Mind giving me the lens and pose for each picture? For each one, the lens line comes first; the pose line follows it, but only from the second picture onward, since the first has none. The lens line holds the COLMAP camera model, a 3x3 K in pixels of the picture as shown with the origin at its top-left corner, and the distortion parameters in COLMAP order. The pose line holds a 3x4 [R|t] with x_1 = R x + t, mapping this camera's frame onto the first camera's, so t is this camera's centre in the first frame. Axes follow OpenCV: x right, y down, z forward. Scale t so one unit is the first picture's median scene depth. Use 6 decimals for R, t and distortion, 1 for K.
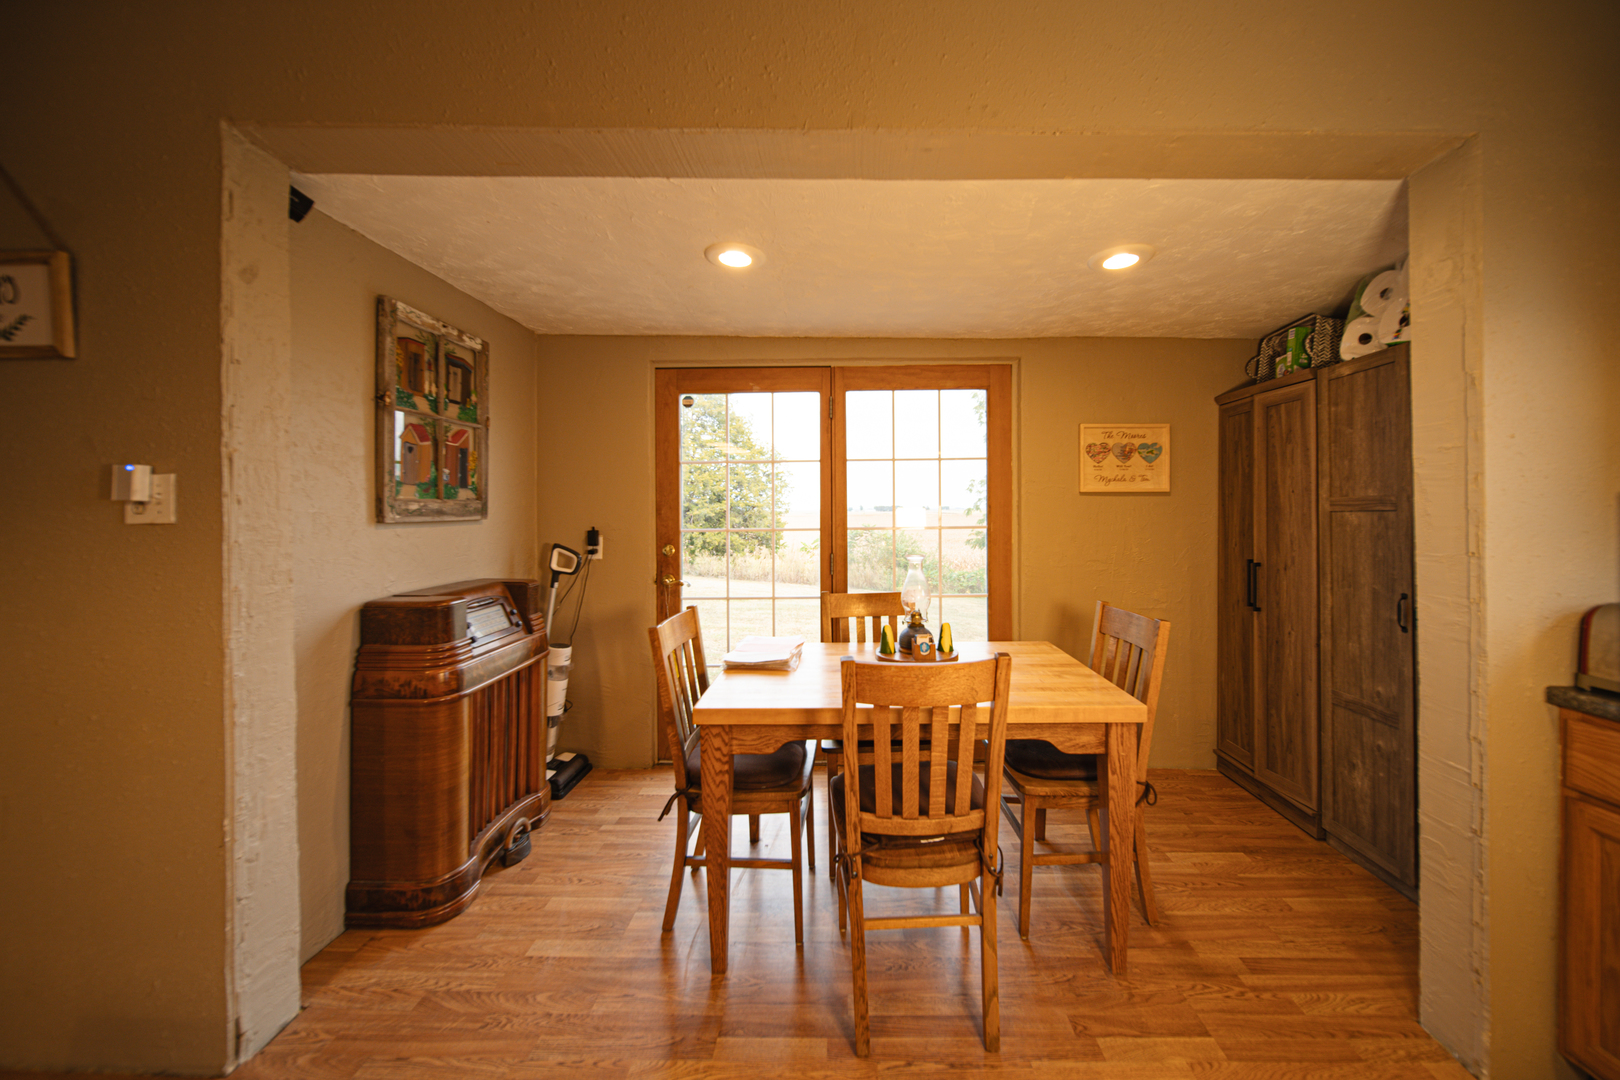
lens RADIAL K [[591.6, 0, 840.8], [0, 591.6, 512.7], [0, 0, 1]] dist [-0.006153, -0.000459]
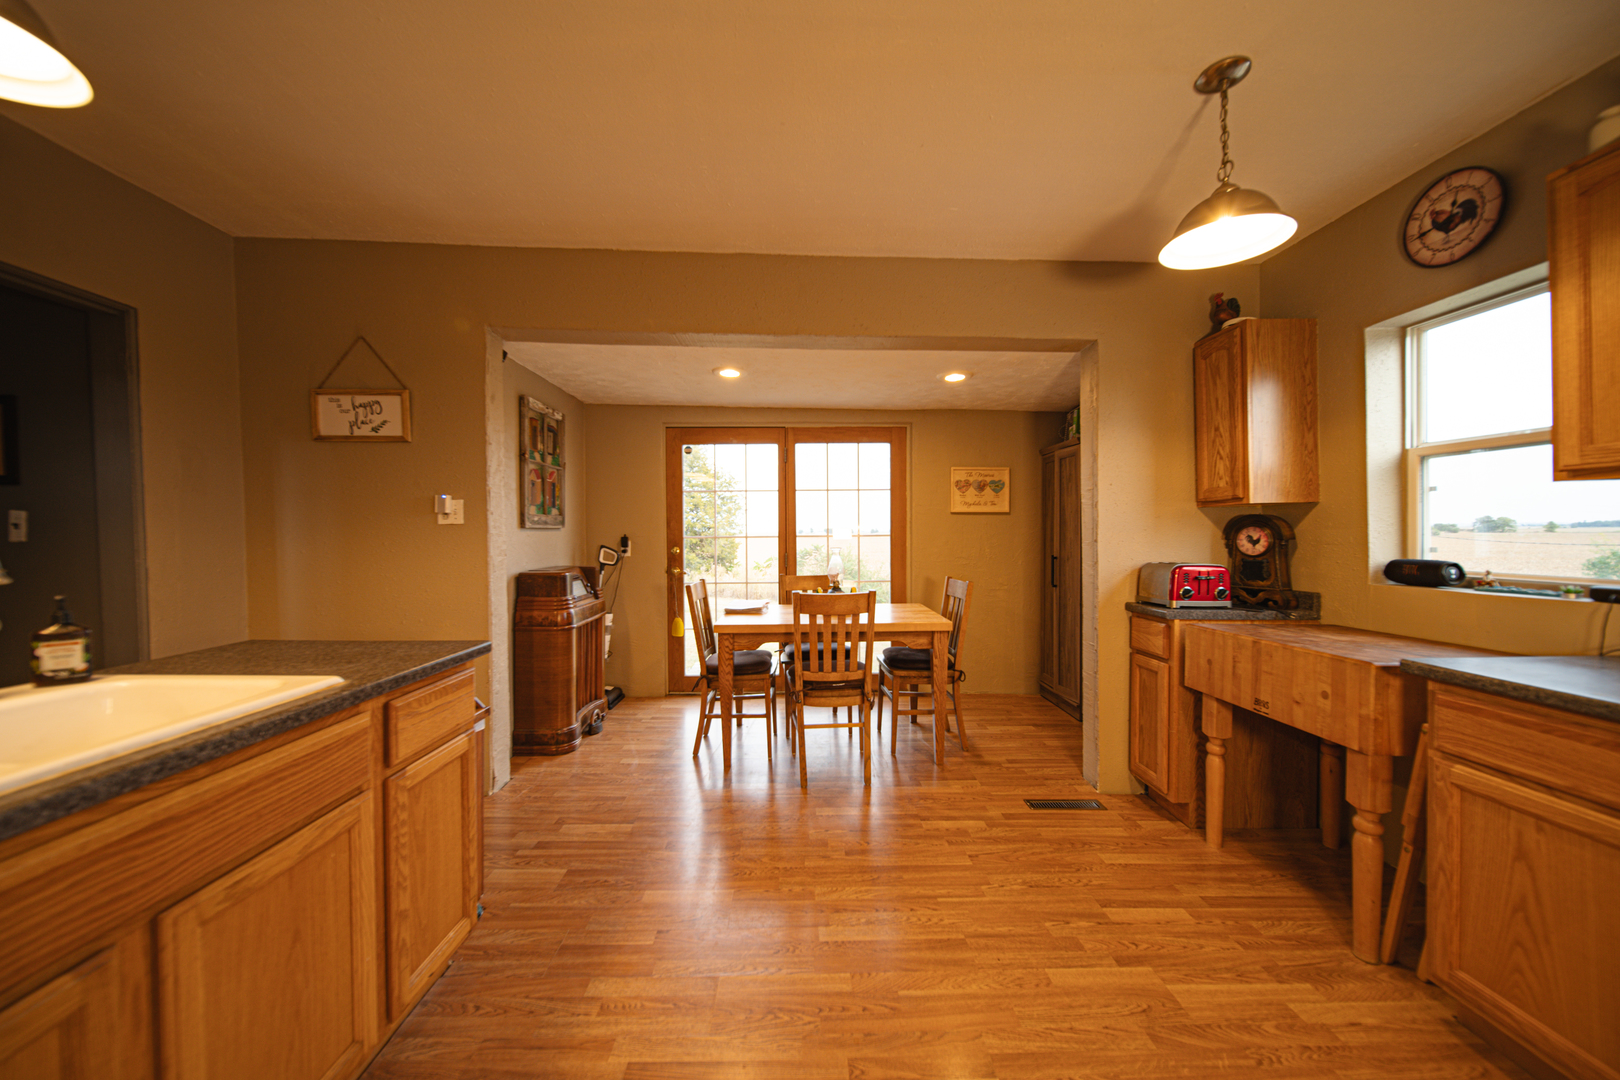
lens RADIAL K [[567.0, 0, 827.7], [0, 567.0, 540.5], [0, 0, 1]] dist [-0.009265, -0.000088]
pose [[0.997915, -0.000307, 0.064536, -0.003416], [-0.000355, 0.999947, 0.010250, 0.034177], [-0.064536, -0.010251, 0.997863, -0.638663]]
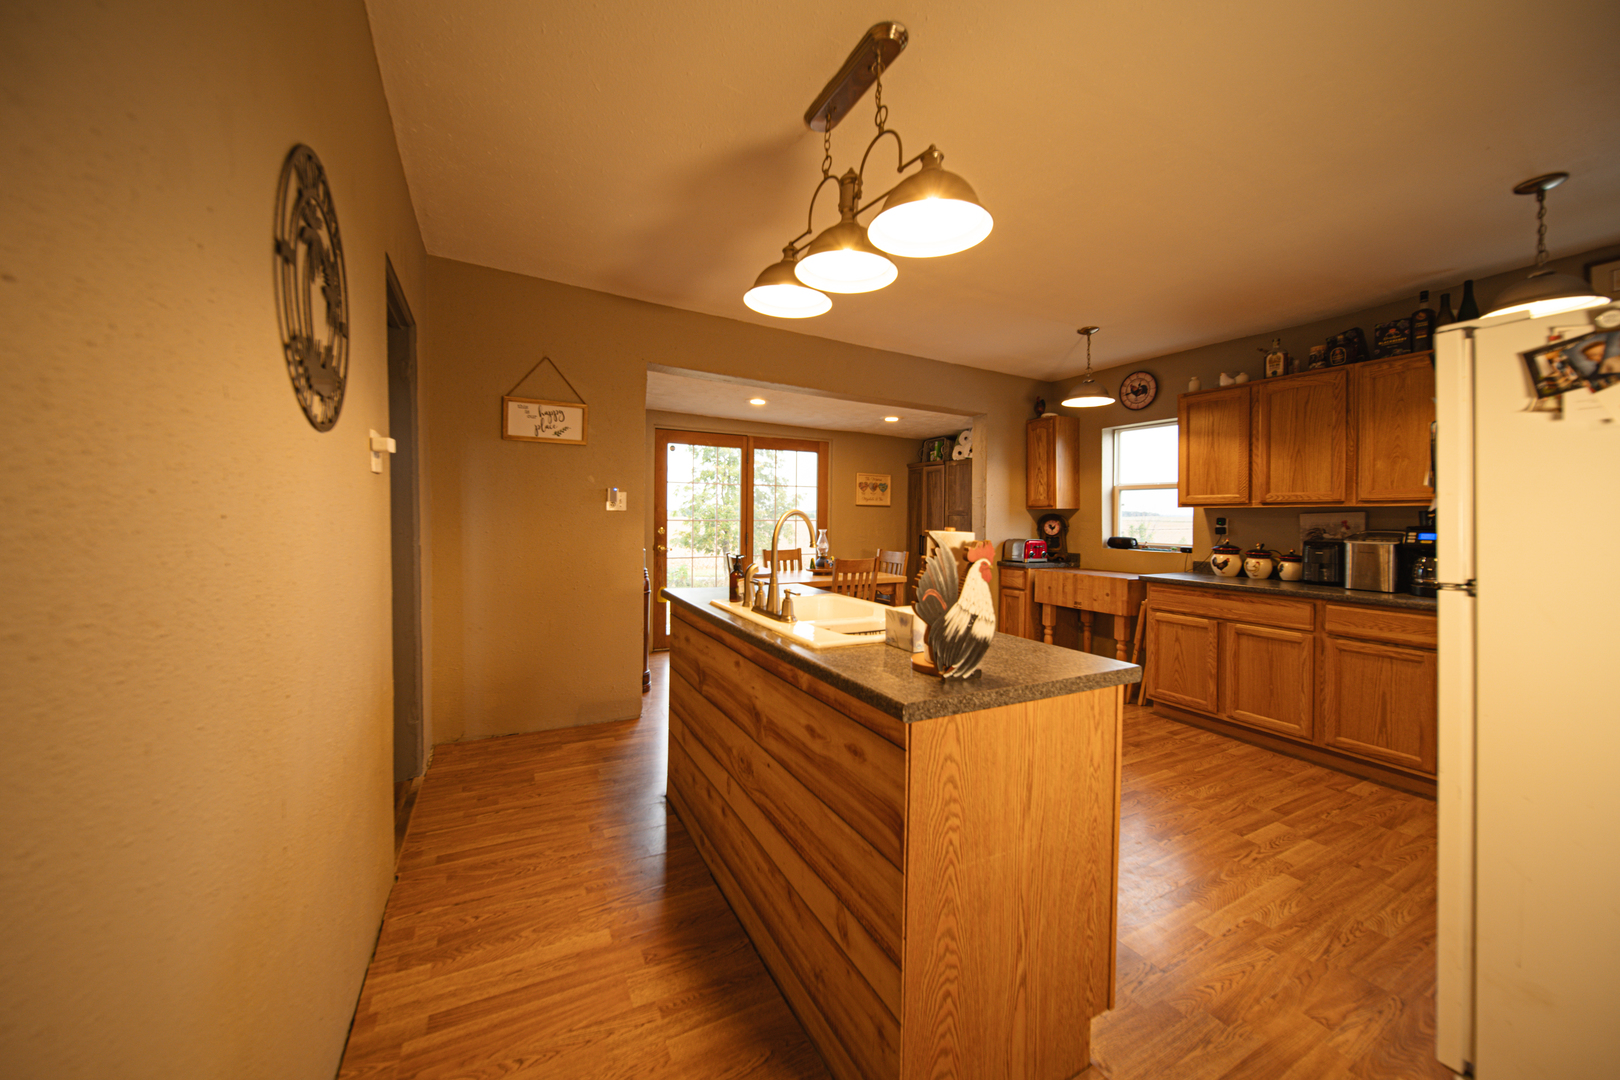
lens RADIAL K [[541.2, 0, 845.1], [0, 541.2, 517.0], [0, 0, 1]] dist [-0.000600, -0.000051]
pose [[0.855975, 0.015001, 0.516800, -0.965820], [-0.016693, 0.999860, -0.001374, 0.019831], [-0.516748, -0.007451, 0.856105, -0.989544]]
